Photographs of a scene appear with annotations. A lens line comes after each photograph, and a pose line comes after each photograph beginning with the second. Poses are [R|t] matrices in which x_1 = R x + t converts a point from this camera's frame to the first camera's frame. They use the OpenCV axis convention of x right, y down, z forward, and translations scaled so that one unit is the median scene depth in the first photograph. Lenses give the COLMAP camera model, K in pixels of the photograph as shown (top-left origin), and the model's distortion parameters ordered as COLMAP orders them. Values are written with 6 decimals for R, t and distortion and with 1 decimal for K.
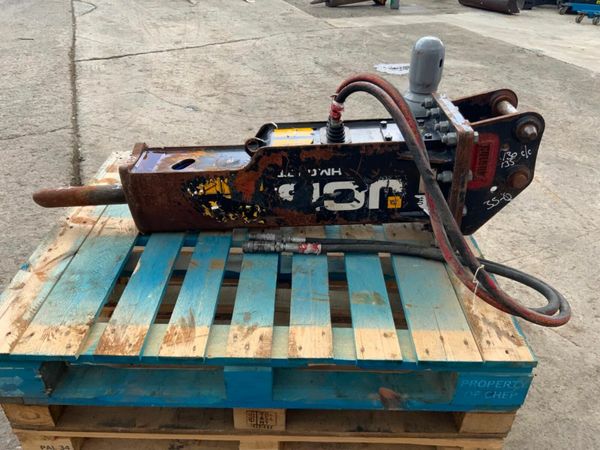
lens RADIAL K [[497.8, 0, 300.0], [0, 497.8, 225.0], [0, 0, 1]] dist [0.104701, -0.200540]
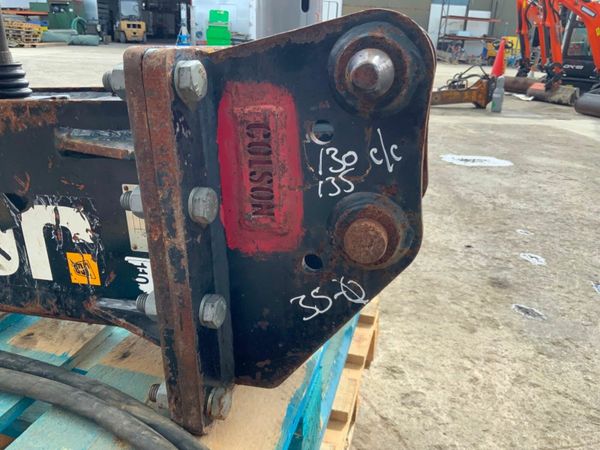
lens RADIAL K [[497.8, 0, 300.0], [0, 497.8, 225.0], [0, 0, 1]] dist [0.104701, -0.200540]
pose [[0.967139, 0.104263, -0.231888, 0.446111], [-0.151248, 0.969052, -0.195098, -0.027512], [0.204370, 0.223759, 0.952977, 0.653270]]
